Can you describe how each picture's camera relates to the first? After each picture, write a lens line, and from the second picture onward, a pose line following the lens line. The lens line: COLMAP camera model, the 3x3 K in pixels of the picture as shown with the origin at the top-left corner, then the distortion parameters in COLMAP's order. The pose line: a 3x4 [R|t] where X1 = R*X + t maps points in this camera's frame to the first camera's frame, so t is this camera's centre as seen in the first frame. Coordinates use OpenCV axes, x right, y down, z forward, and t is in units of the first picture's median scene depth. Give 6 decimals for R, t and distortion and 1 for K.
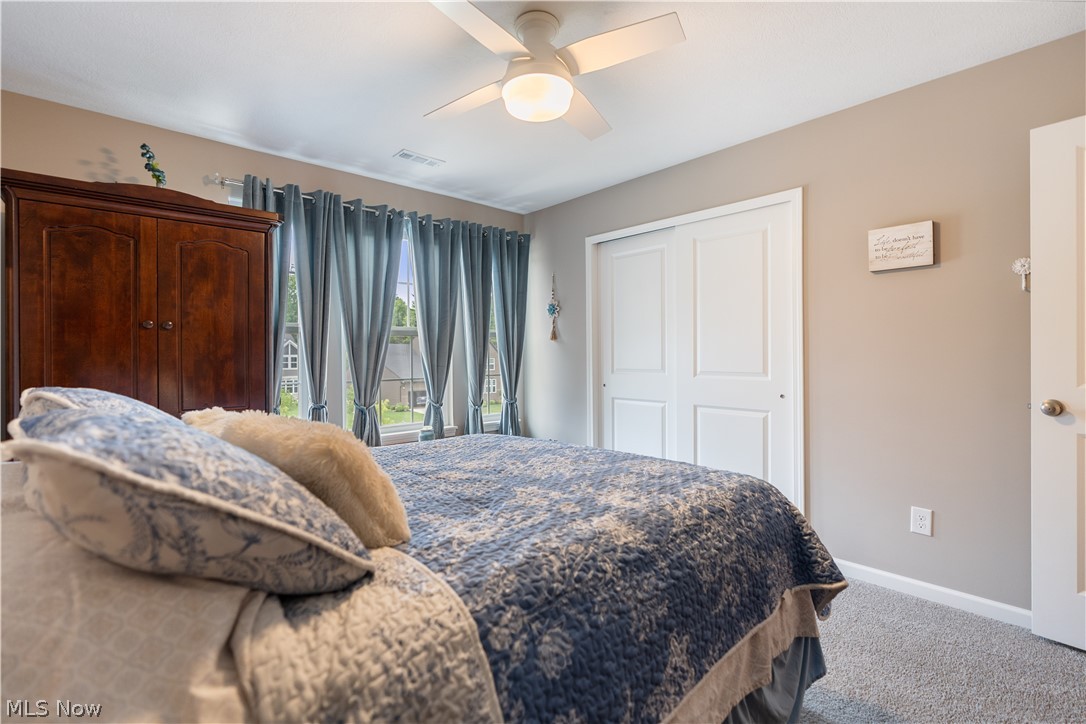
lens RADIAL K [[492.4, 0, 543.9], [0, 492.4, 357.3], [0, 0, 1]] dist [-0.004331, 0.003430]
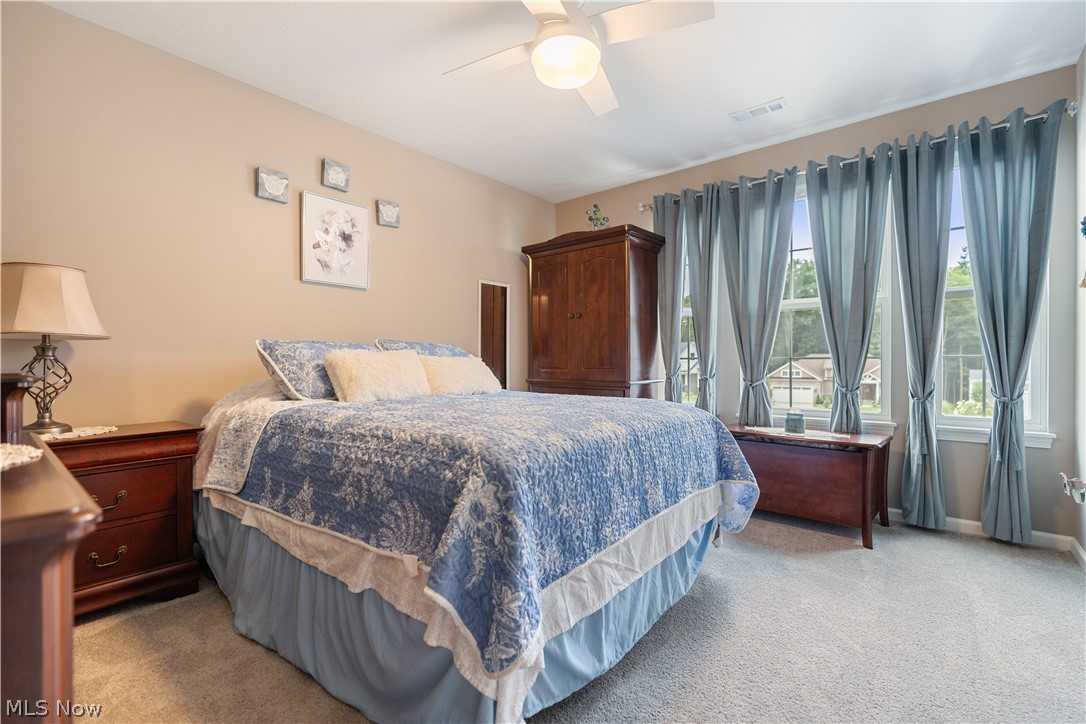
lens RADIAL K [[492.4, 0, 544.4], [0, 492.4, 363.9], [0, 0, 1]] dist [-0.004331, 0.003430]
pose [[0.133478, 0.012296, -0.990976, 0.772846], [-0.001438, 0.999924, 0.012213, 0.069495], [0.991051, -0.000205, 0.133485, 0.621410]]
